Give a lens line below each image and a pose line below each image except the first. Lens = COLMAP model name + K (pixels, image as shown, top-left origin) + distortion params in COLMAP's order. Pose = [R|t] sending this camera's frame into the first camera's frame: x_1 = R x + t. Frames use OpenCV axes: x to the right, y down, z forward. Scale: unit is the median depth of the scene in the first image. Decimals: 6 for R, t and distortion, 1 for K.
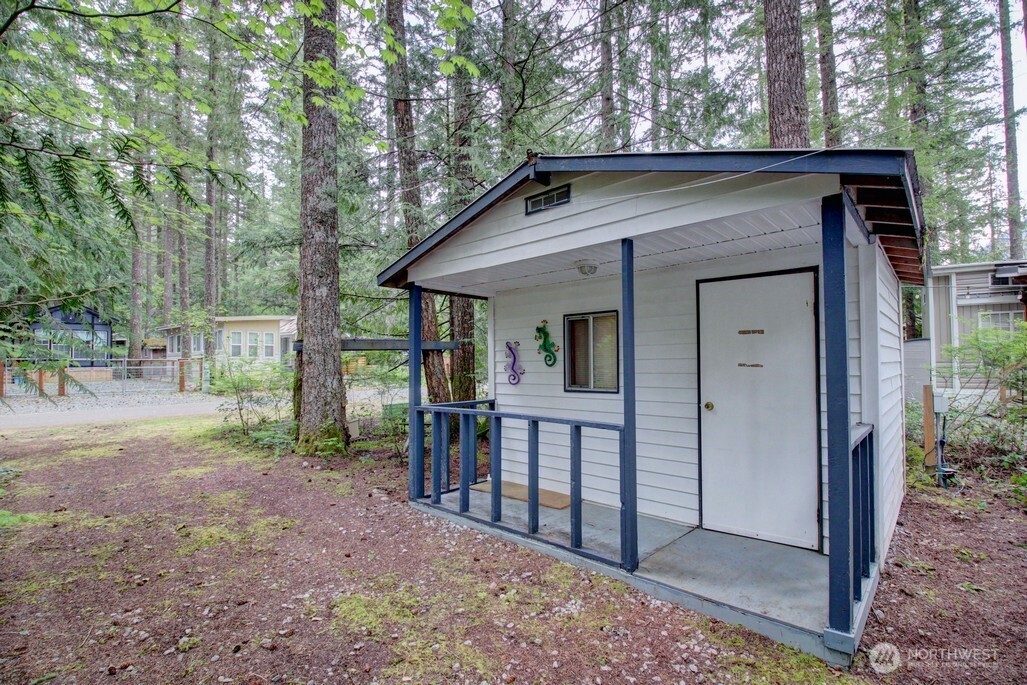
lens RADIAL K [[474.1, 0, 508.9], [0, 474.1, 343.9], [0, 0, 1]] dist [-0.016870, -0.007953]
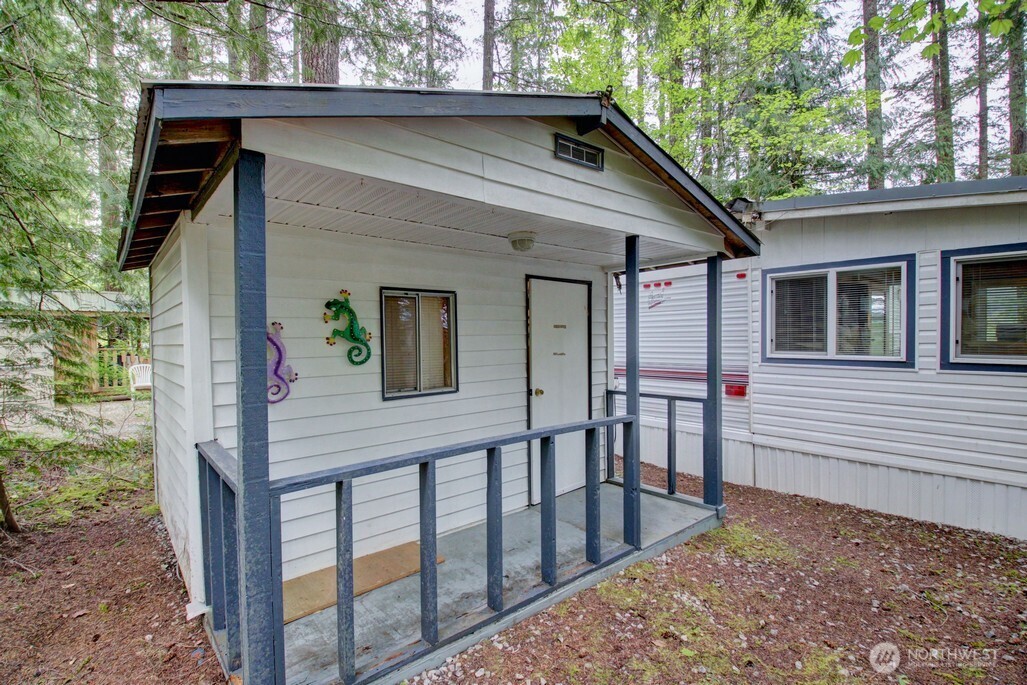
lens RADIAL K [[474.1, 0, 510.6], [0, 474.1, 346.8], [0, 0, 1]] dist [-0.016870, -0.007953]
pose [[0.125642, -0.014600, 0.991968, -0.613773], [-0.028946, 0.999412, 0.018376, 0.007015], [-0.991653, -0.031022, 0.125145, 0.853796]]
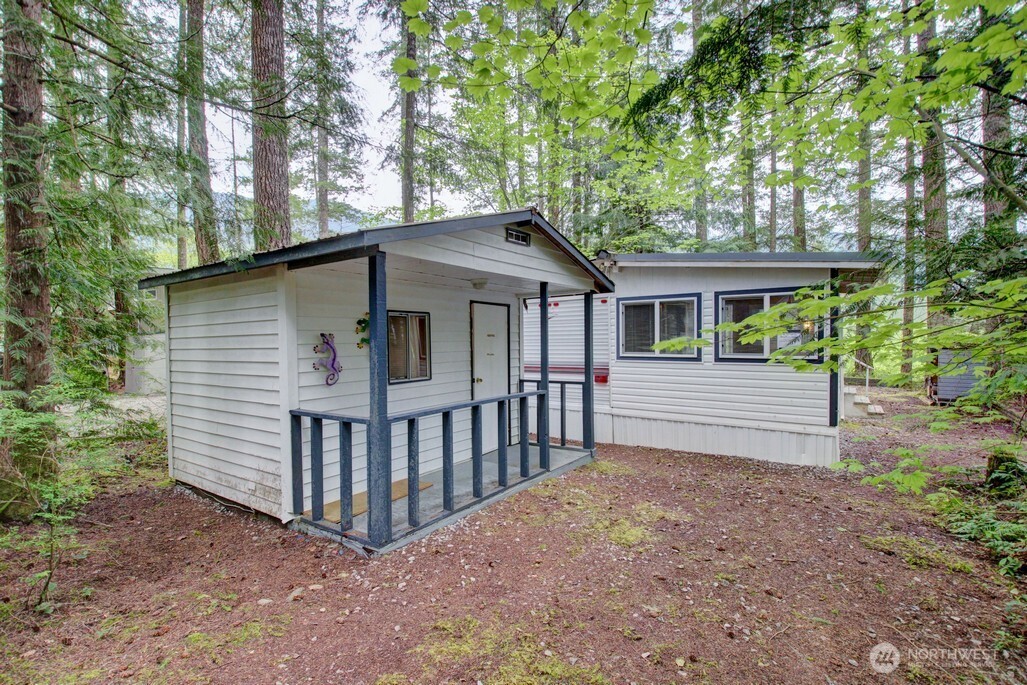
lens RADIAL K [[474.1, 0, 511.8], [0, 474.1, 344.9], [0, 0, 1]] dist [-0.016870, -0.007953]
pose [[-0.135357, -0.000447, 0.990797, -1.088311], [-0.028109, 0.999599, -0.003390, 0.011607], [-0.990398, -0.028309, -0.135315, 1.015818]]
